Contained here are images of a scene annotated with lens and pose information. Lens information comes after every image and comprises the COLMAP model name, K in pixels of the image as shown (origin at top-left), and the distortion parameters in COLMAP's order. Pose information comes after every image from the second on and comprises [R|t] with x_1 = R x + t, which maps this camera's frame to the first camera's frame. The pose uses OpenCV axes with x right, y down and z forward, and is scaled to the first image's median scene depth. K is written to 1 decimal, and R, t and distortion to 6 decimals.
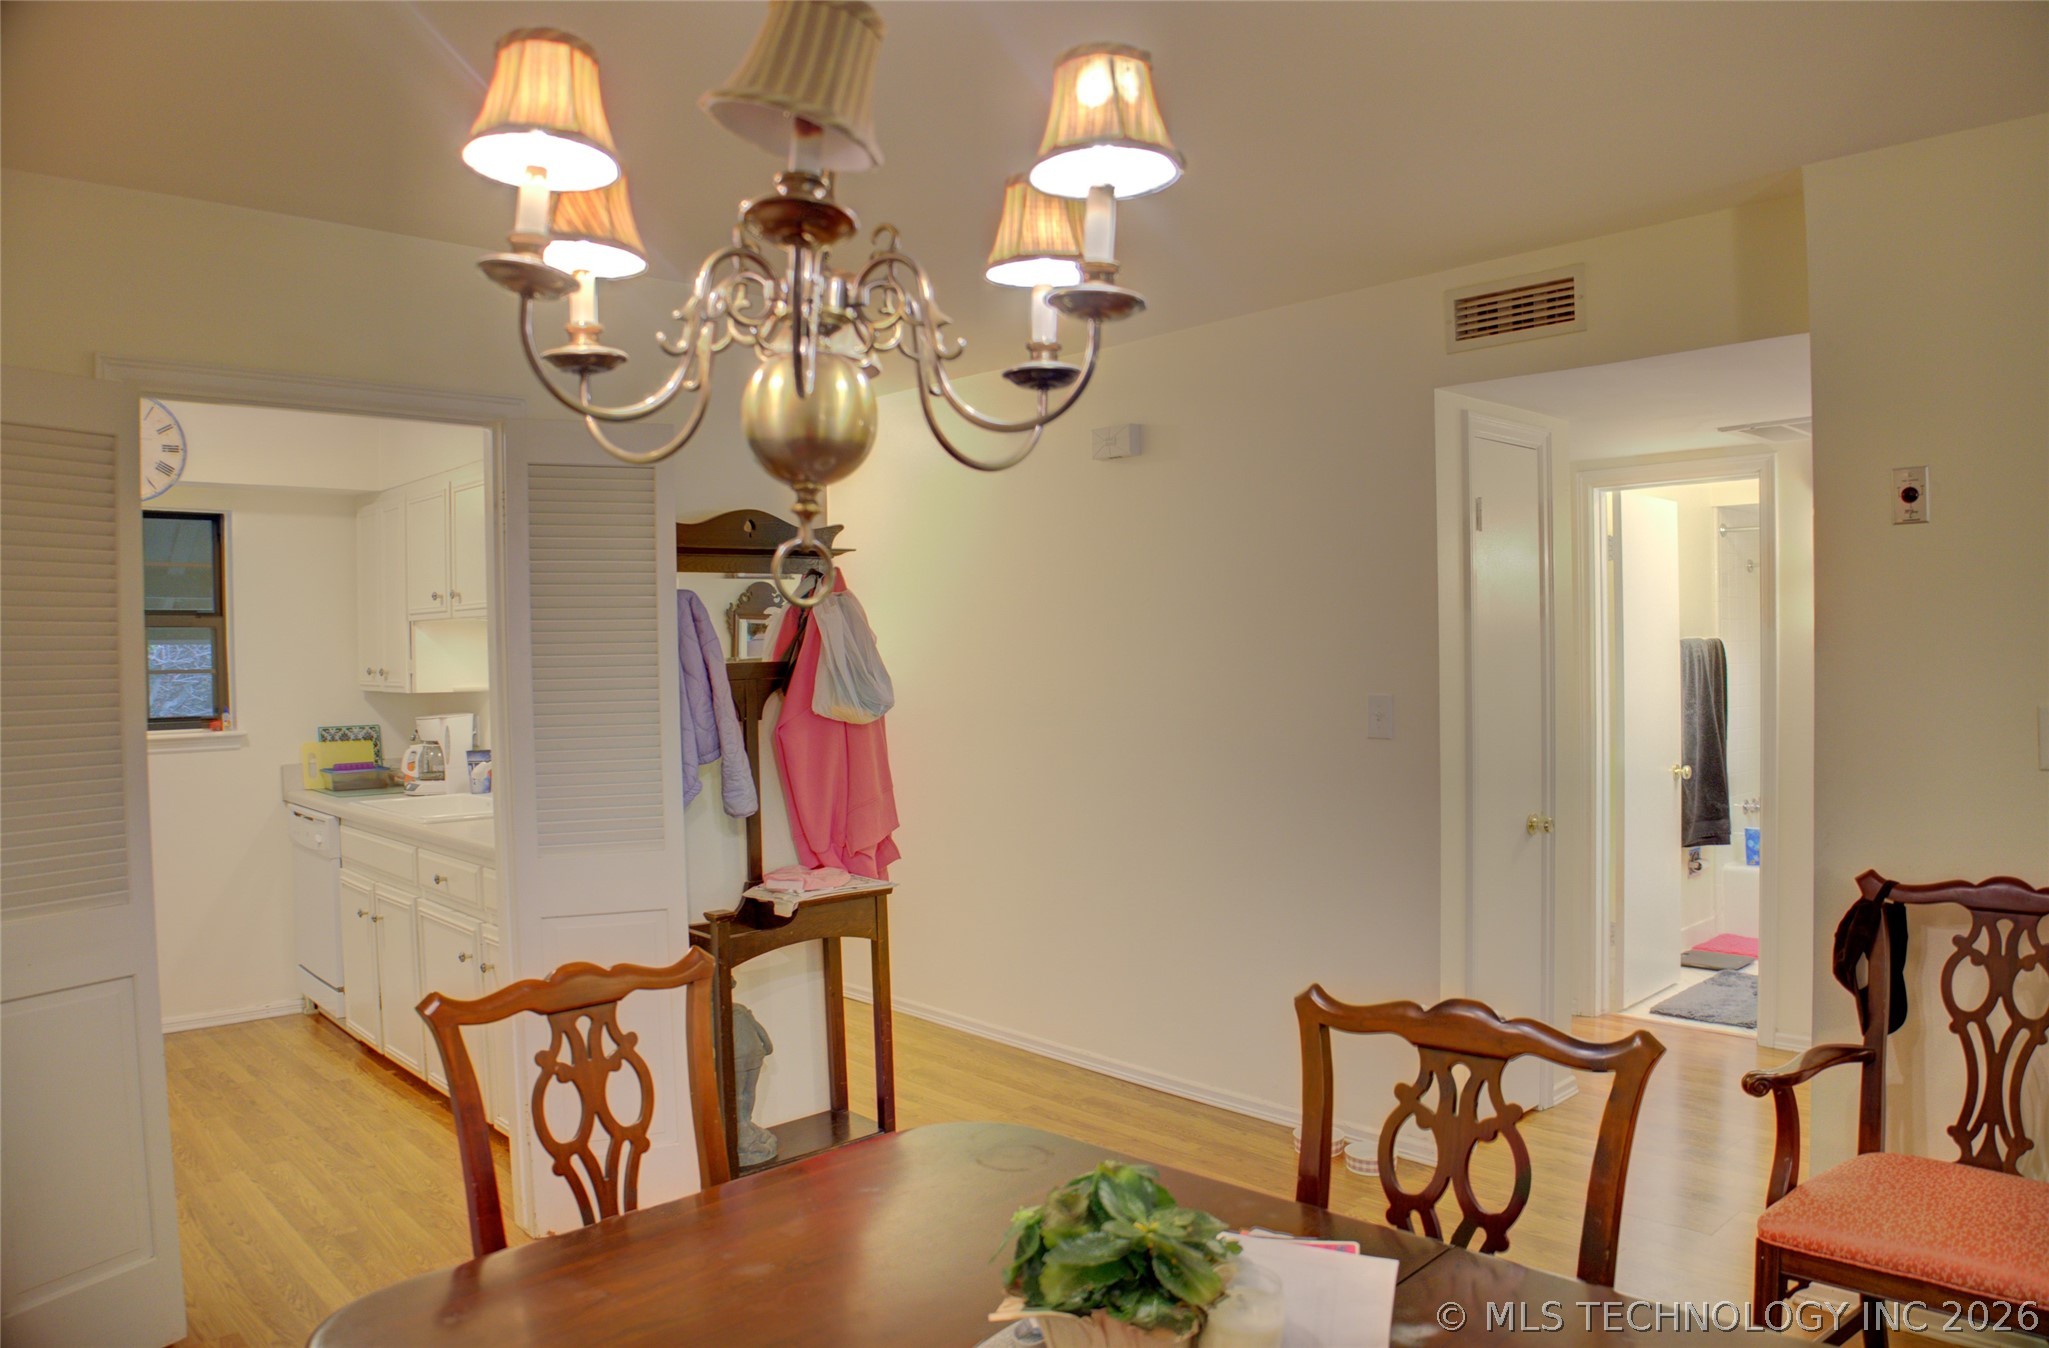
lens RADIAL K [[1379.9, 0, 1024.5], [0, 1379.9, 674.0], [0, 0, 1]] dist [-0.122989, 0.045379]
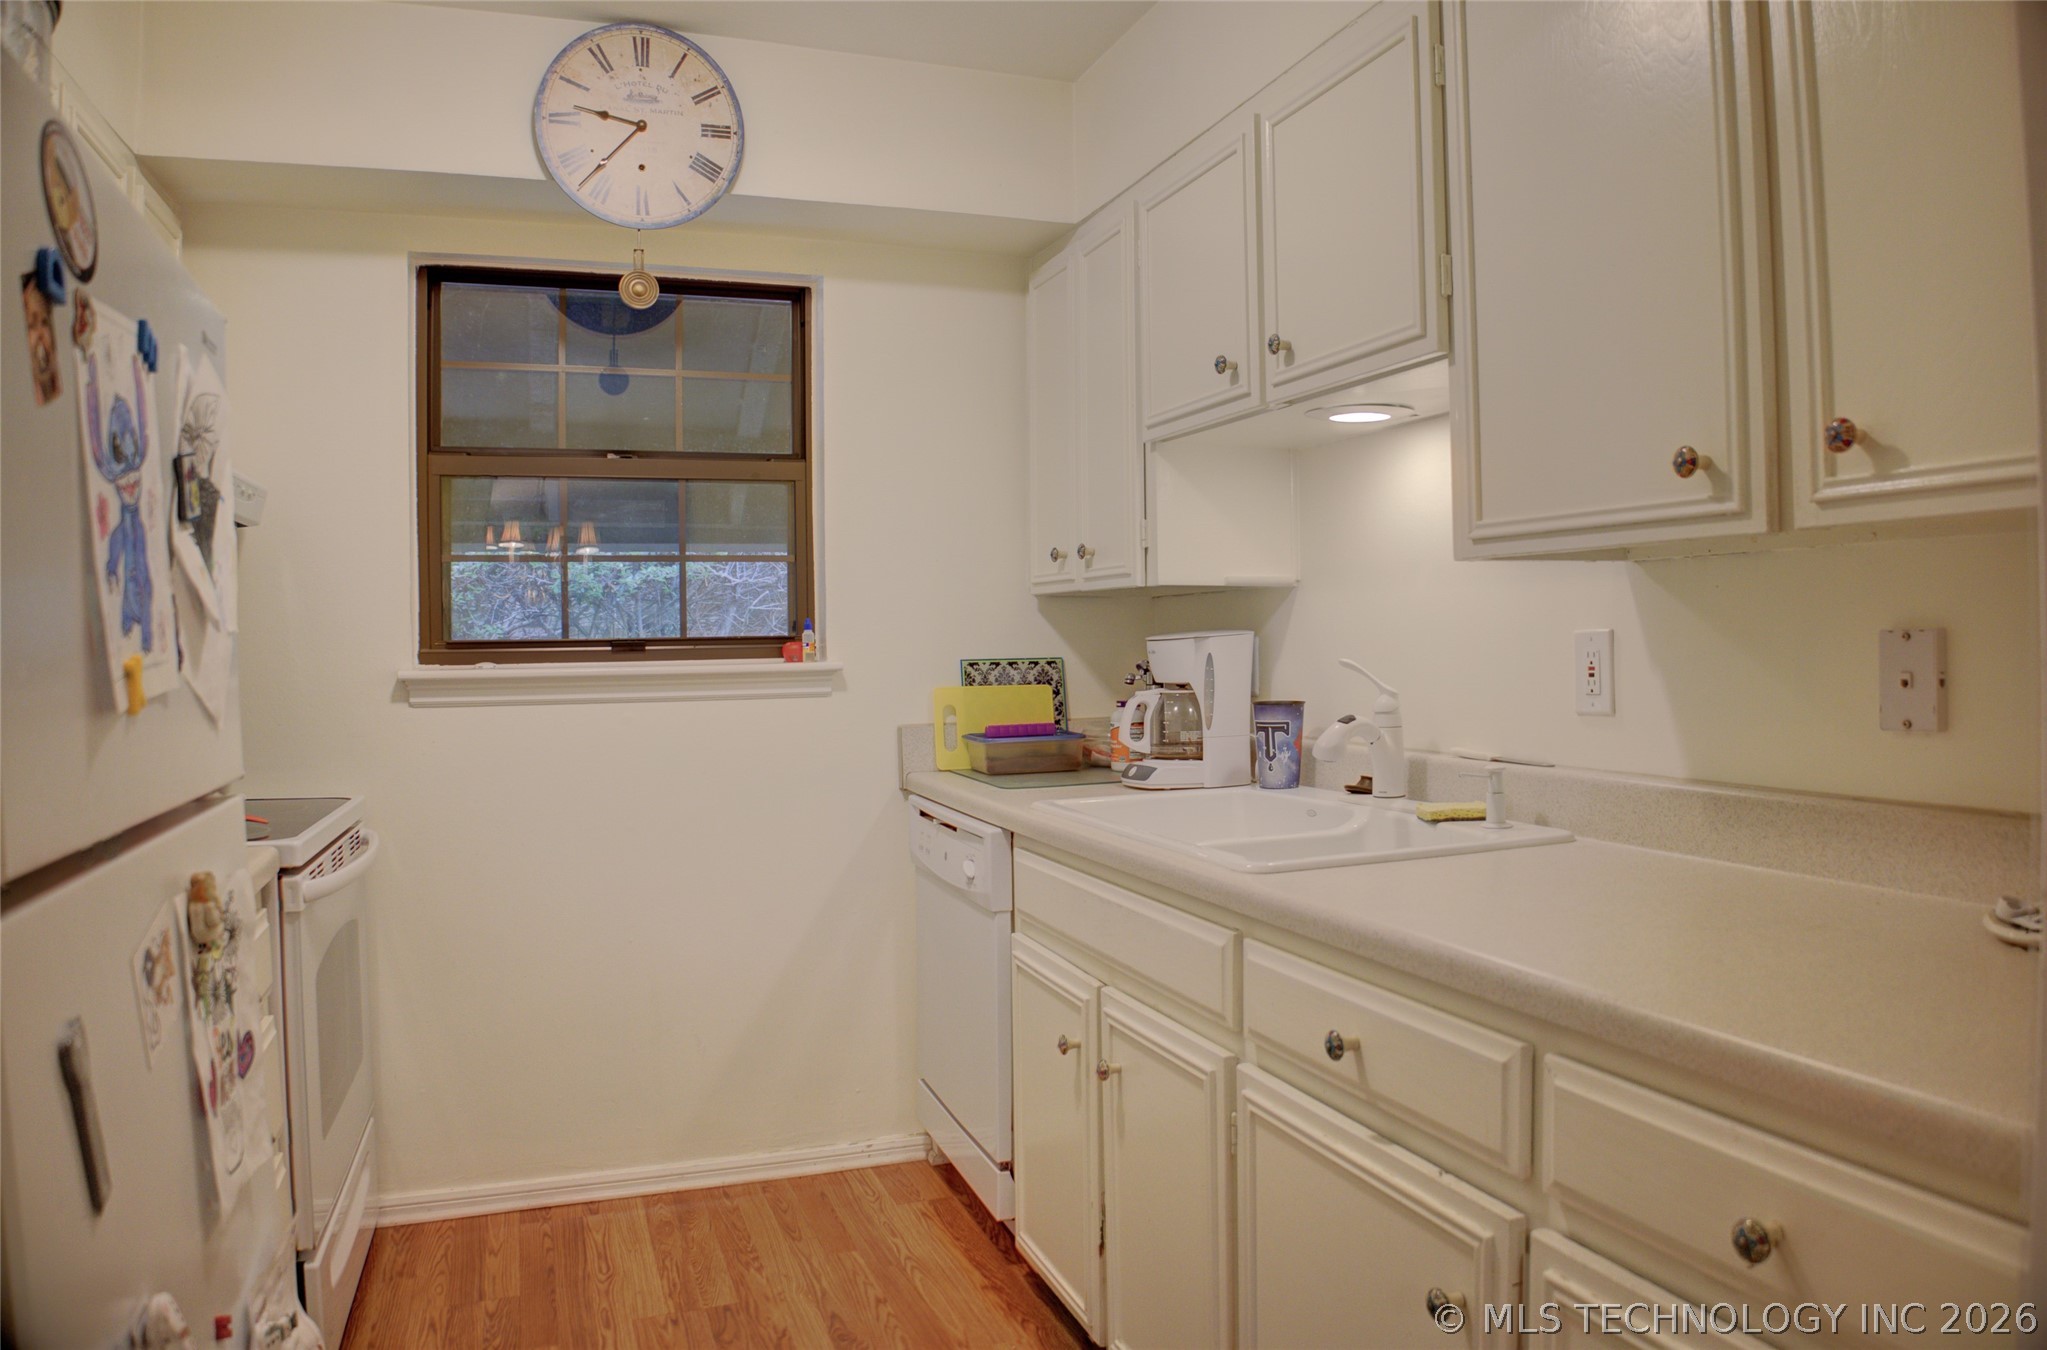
lens RADIAL K [[1390.9, 0, 1038.6], [0, 1390.9, 661.3], [0, 0, 1]] dist [-0.134358, 0.052535]
pose [[0.922949, 0.010368, -0.384783, -0.283891], [-0.009994, 0.999946, 0.002972, 0.040183], [0.384792, 0.001103, 0.923002, 0.491919]]
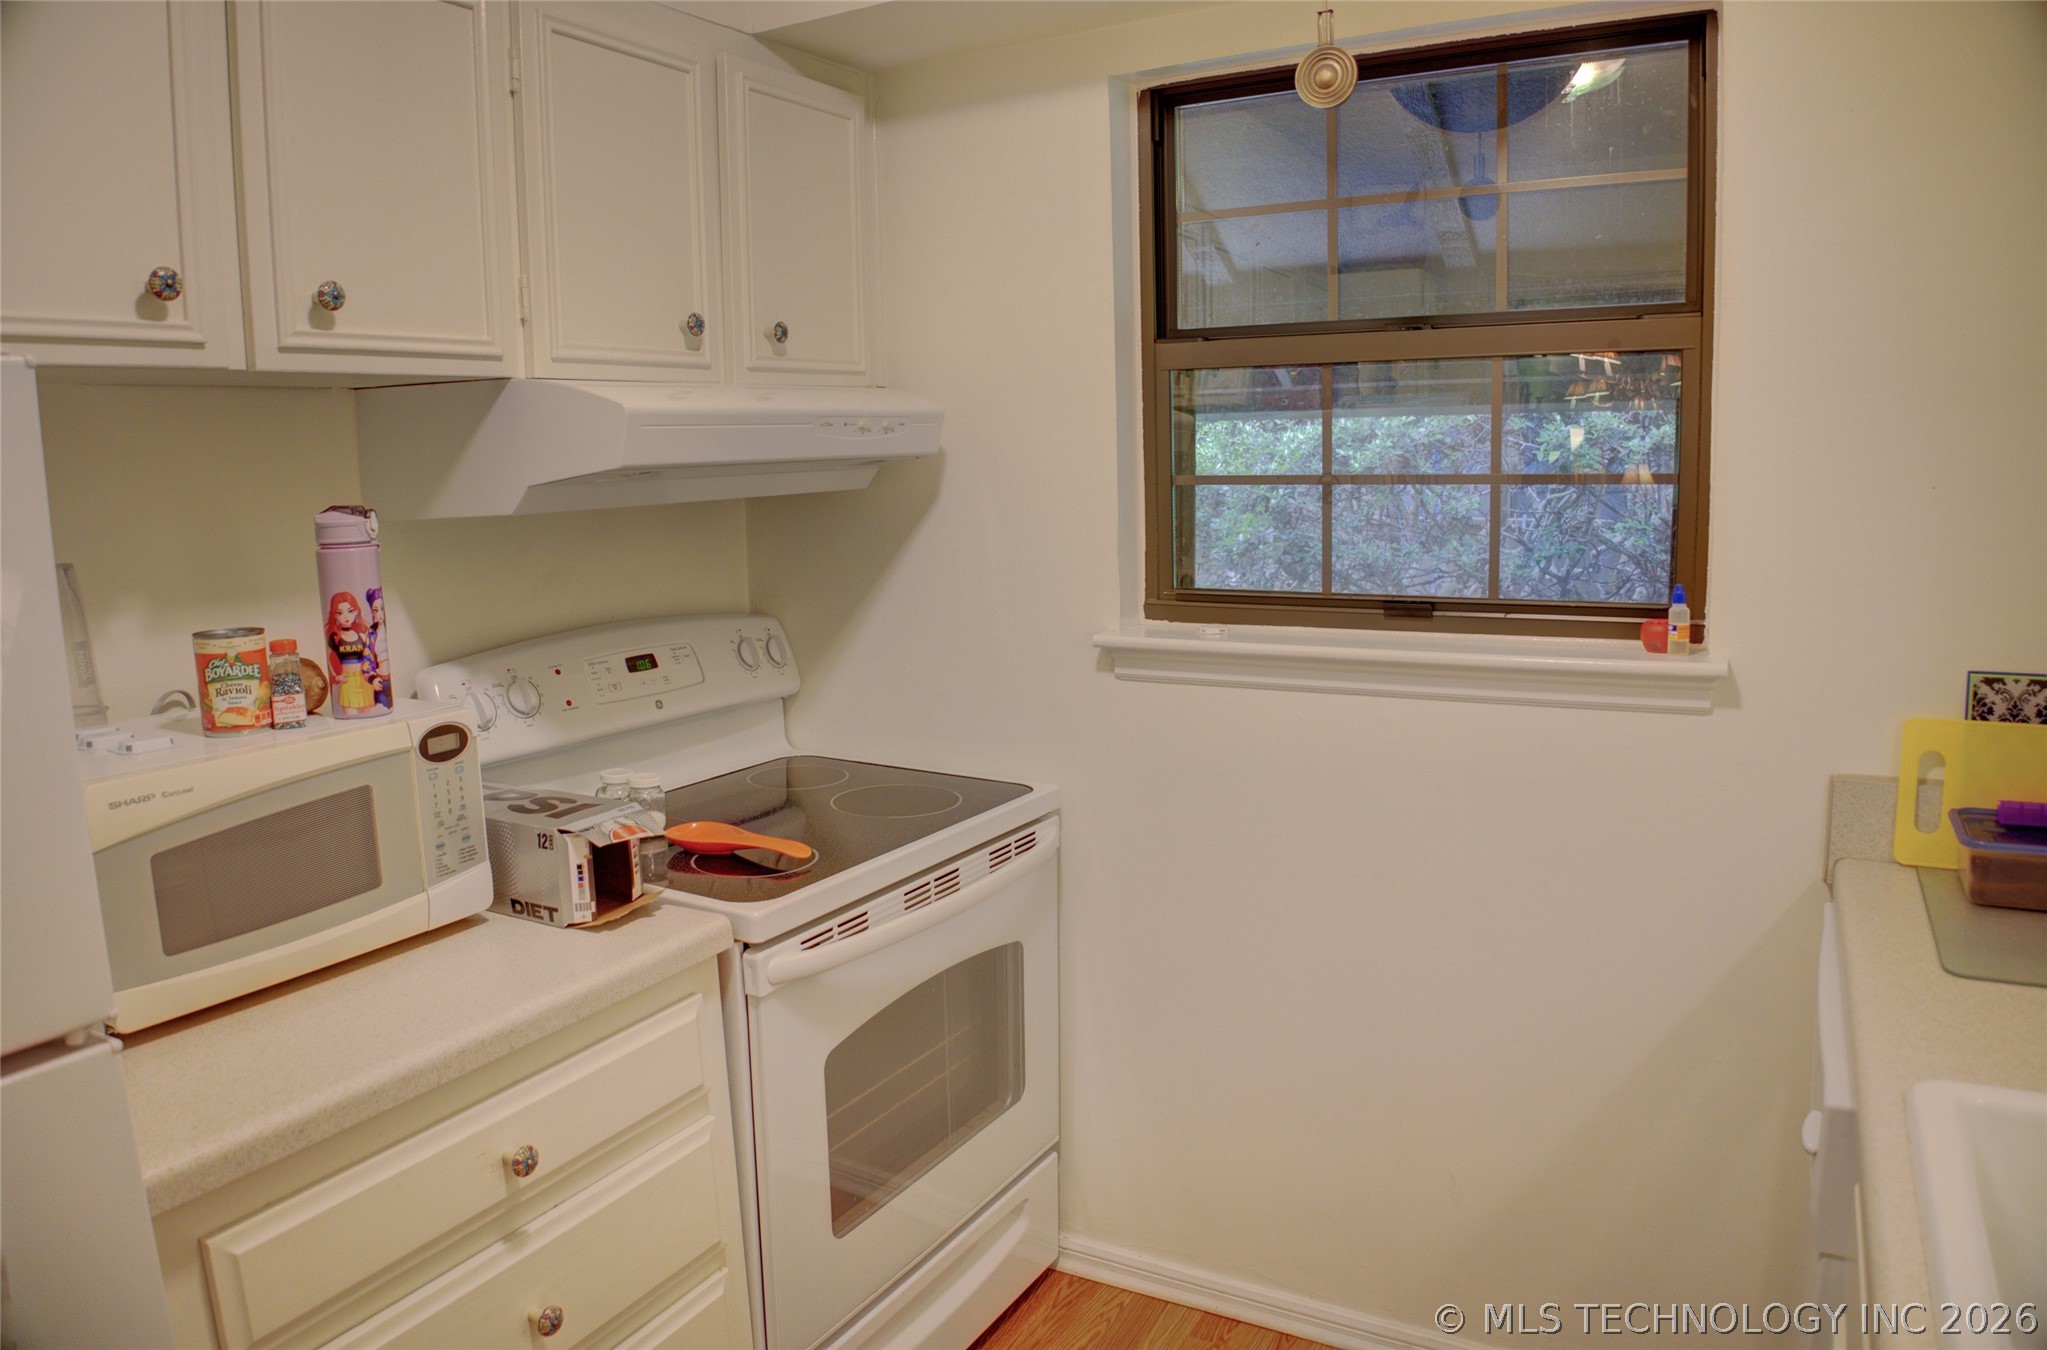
lens RADIAL K [[1390.9, 0, 1038.6], [0, 1390.9, 661.3], [0, 0, 1]] dist [-0.134358, 0.052535]
pose [[0.303778, 0.154296, -0.940166, -0.321629], [0.002593, 0.986662, 0.162764, -0.012205], [0.952739, -0.051882, 0.299326, 0.734502]]
